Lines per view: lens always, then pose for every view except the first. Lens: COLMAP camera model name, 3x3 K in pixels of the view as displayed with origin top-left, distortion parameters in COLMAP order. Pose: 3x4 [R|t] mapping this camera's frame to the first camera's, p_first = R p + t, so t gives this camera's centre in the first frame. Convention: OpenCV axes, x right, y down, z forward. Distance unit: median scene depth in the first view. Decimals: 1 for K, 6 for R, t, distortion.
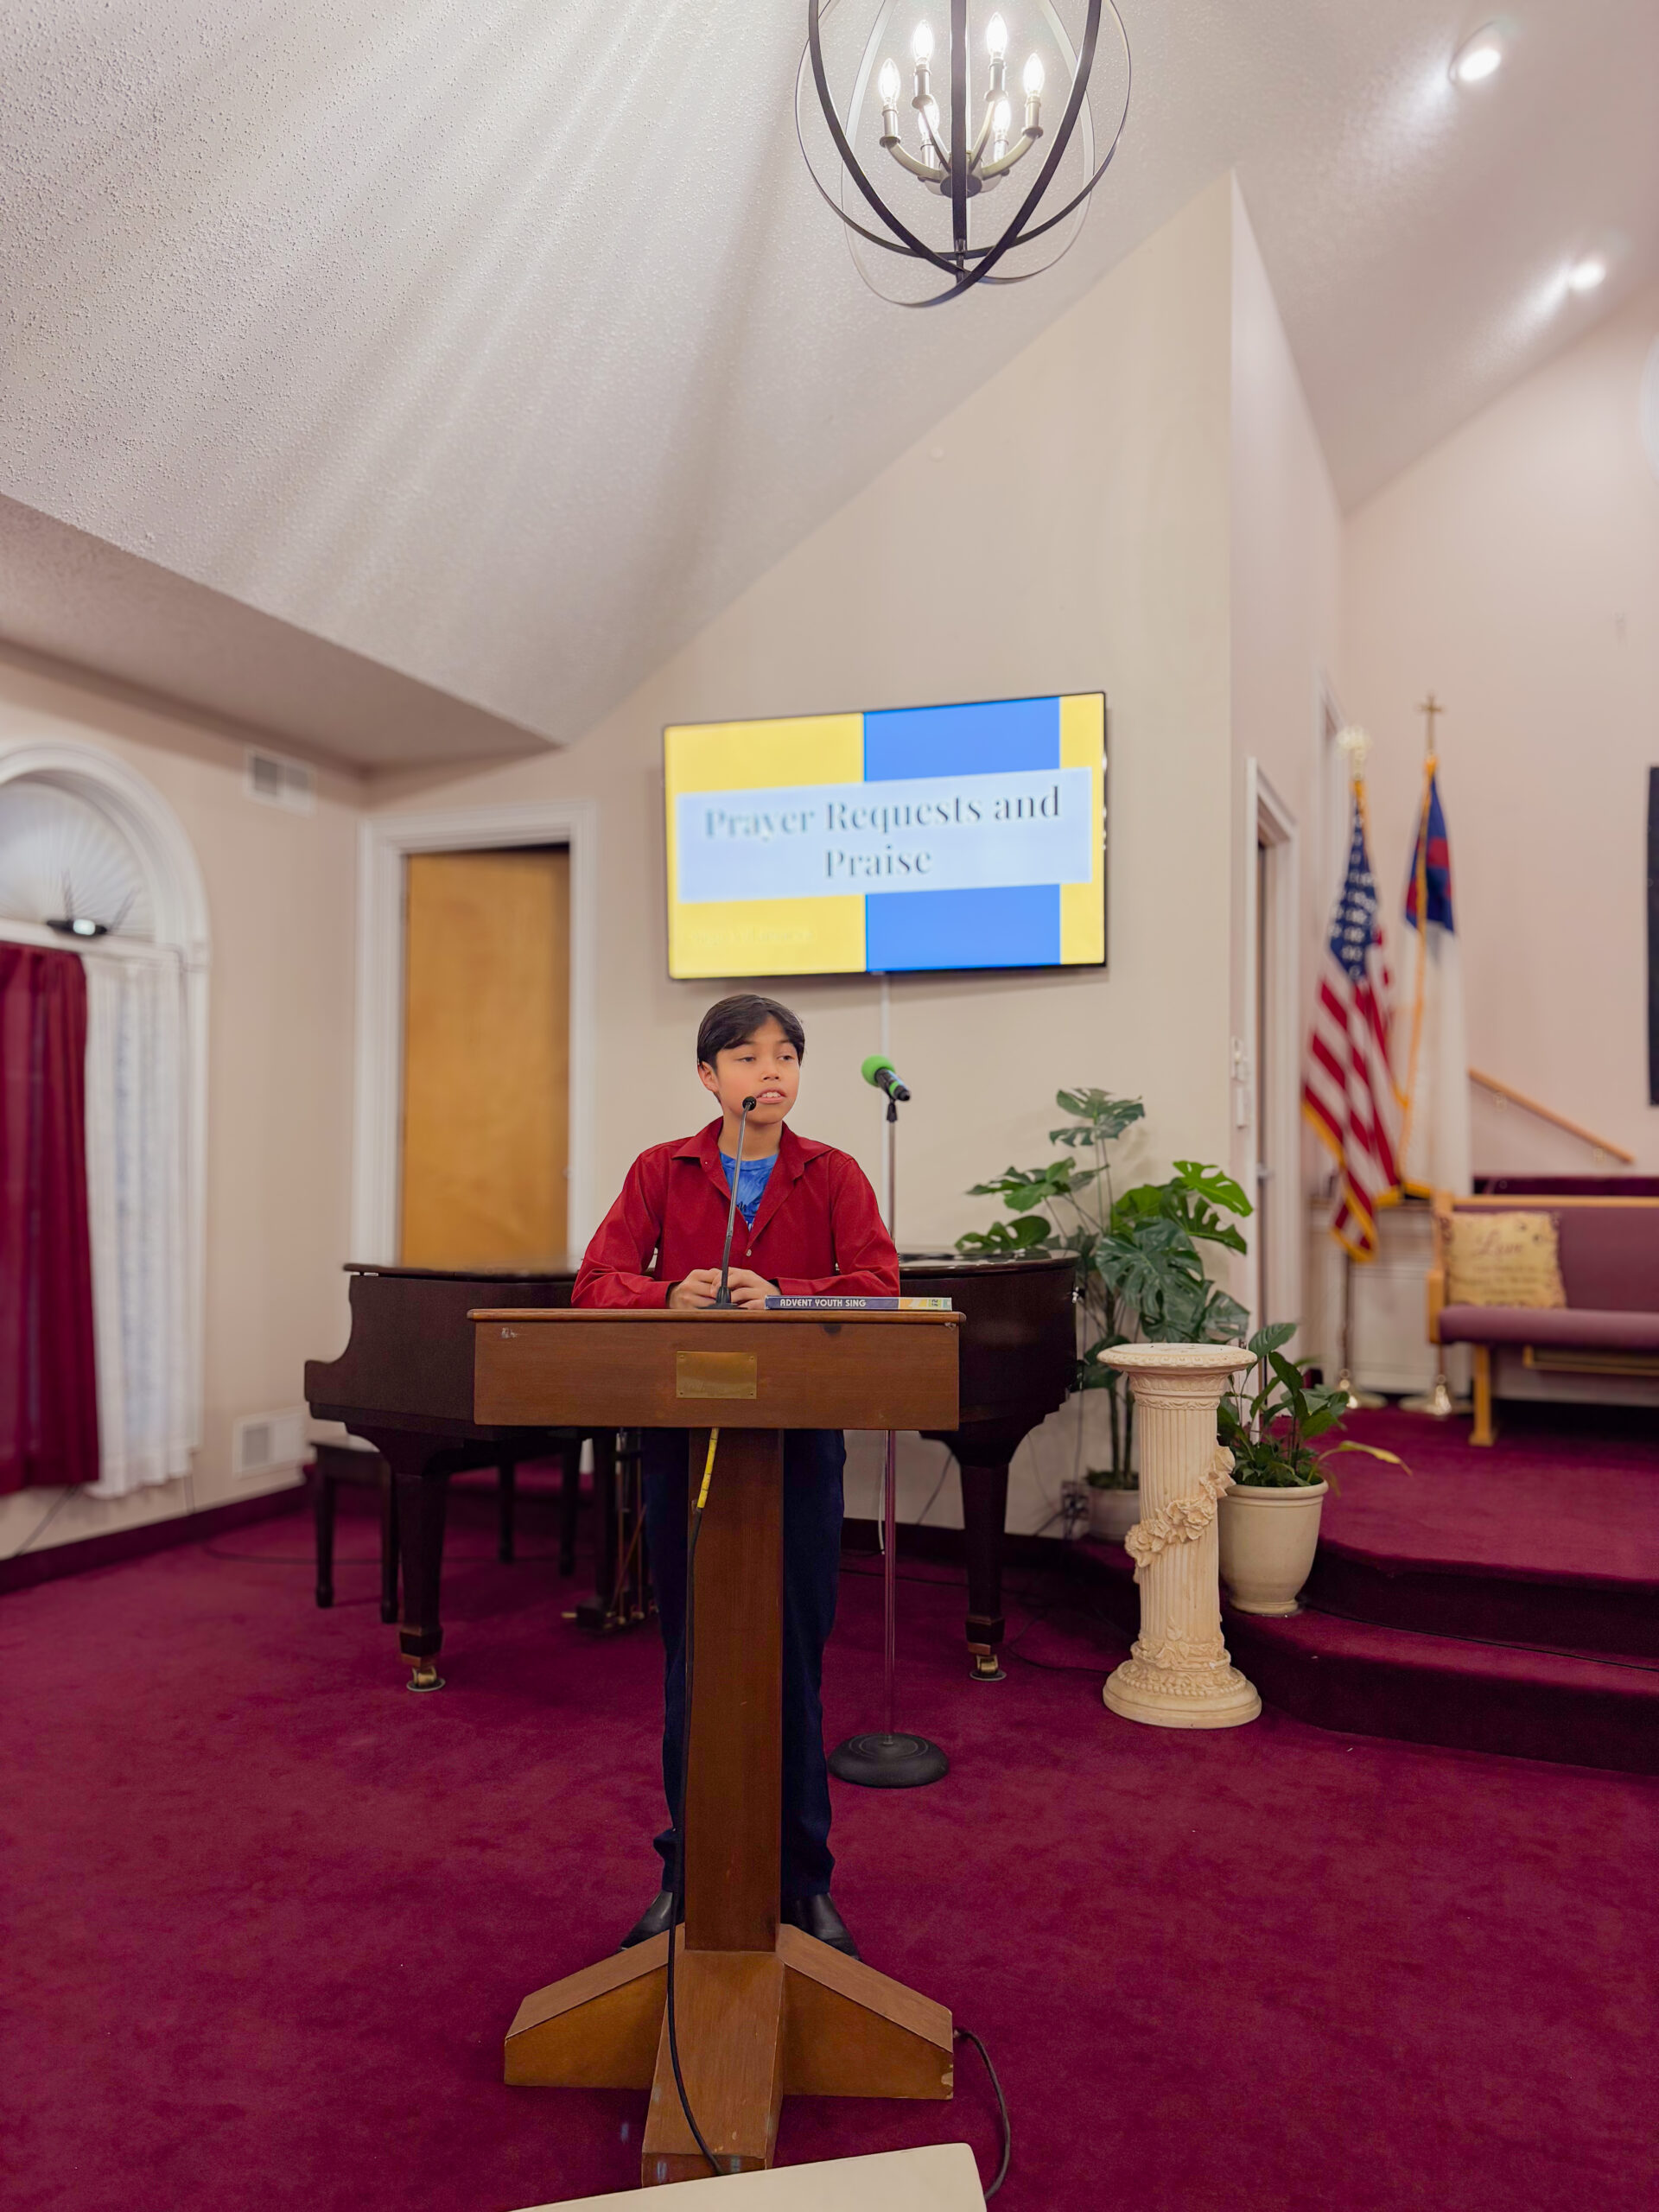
lens RADIAL K [[1655.5, 0, 814.1], [0, 1655.5, 1101.5], [0, 0, 1]] dist [0.054505, -0.053329]
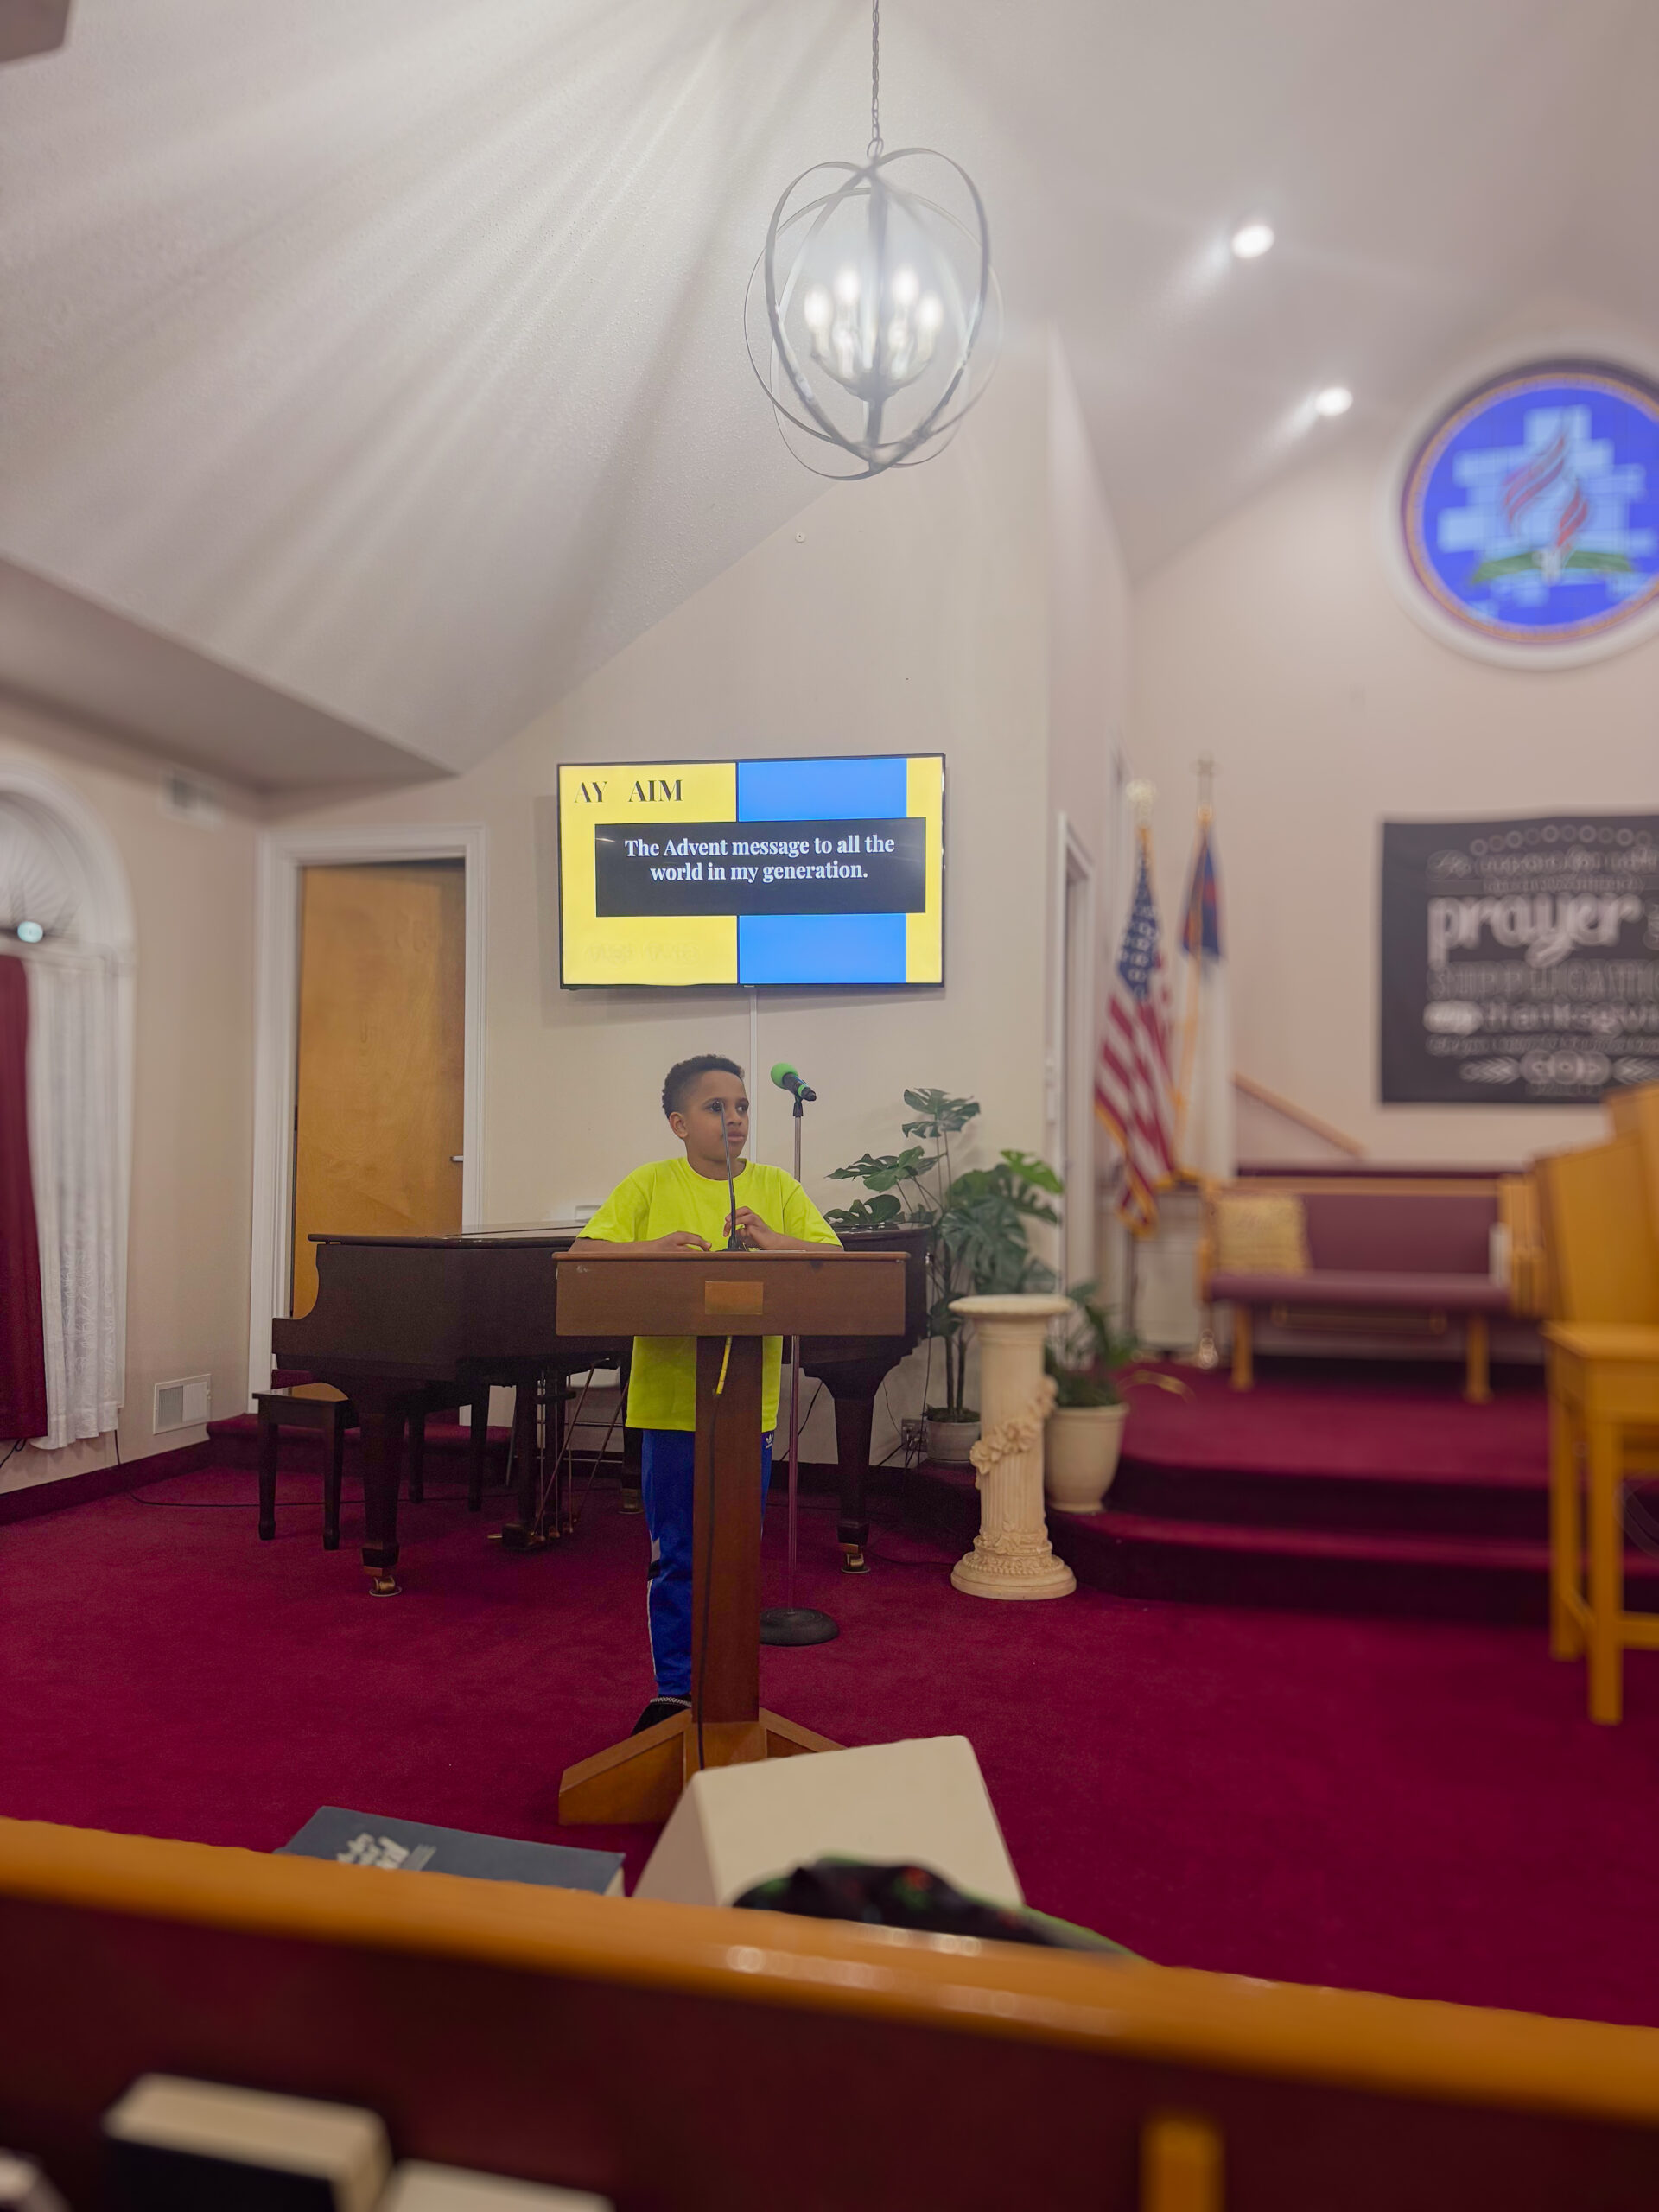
lens RADIAL K [[1655.5, 0, 814.1], [0, 1655.5, 1101.5], [0, 0, 1]] dist [0.054505, -0.053329]
pose [[0.990600, 0.008583, 0.136523, -0.082453], [-0.009141, 0.999952, 0.003465, -0.002193], [-0.136487, -0.004680, 0.990631, -0.173433]]
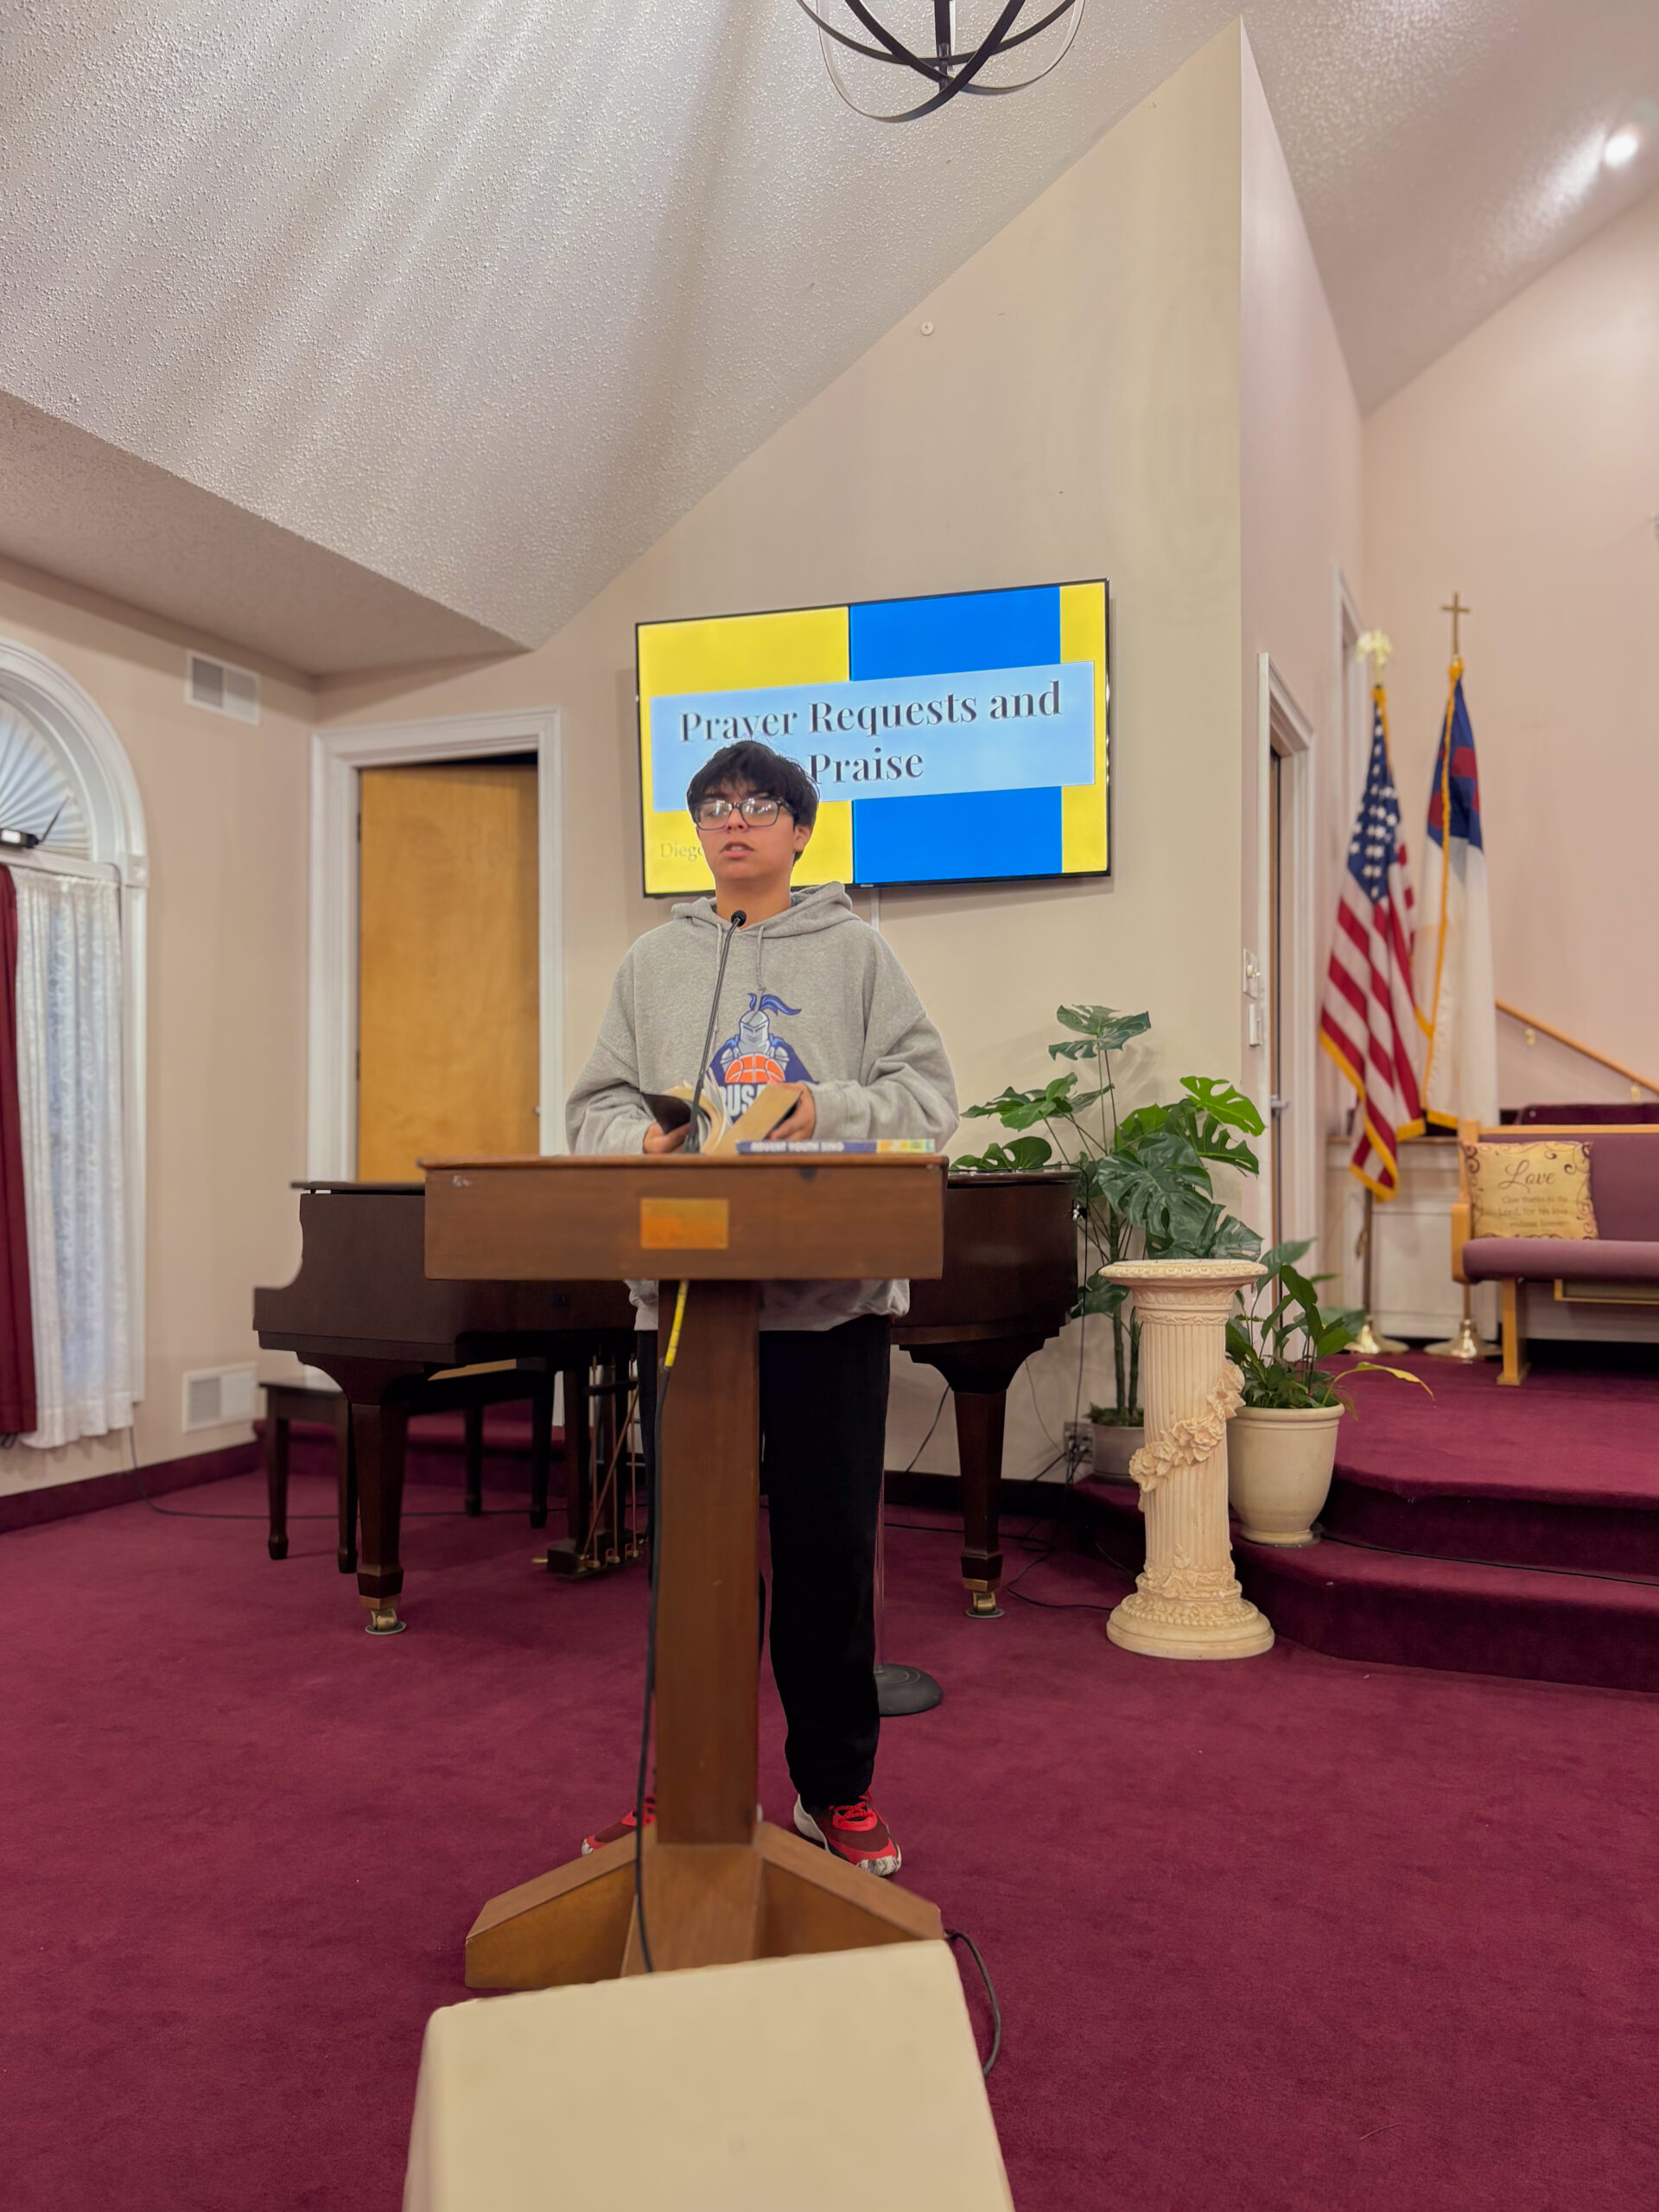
lens RADIAL K [[1768.1, 0, 829.5], [0, 1768.1, 1106.0], [0, 0, 1]] dist [0.056182, -0.056771]
pose [[0.999907, -0.006229, 0.012117, 0.005230], [0.006092, 0.999917, 0.011353, 0.039461], [-0.012187, -0.011279, 0.999862, -0.000282]]
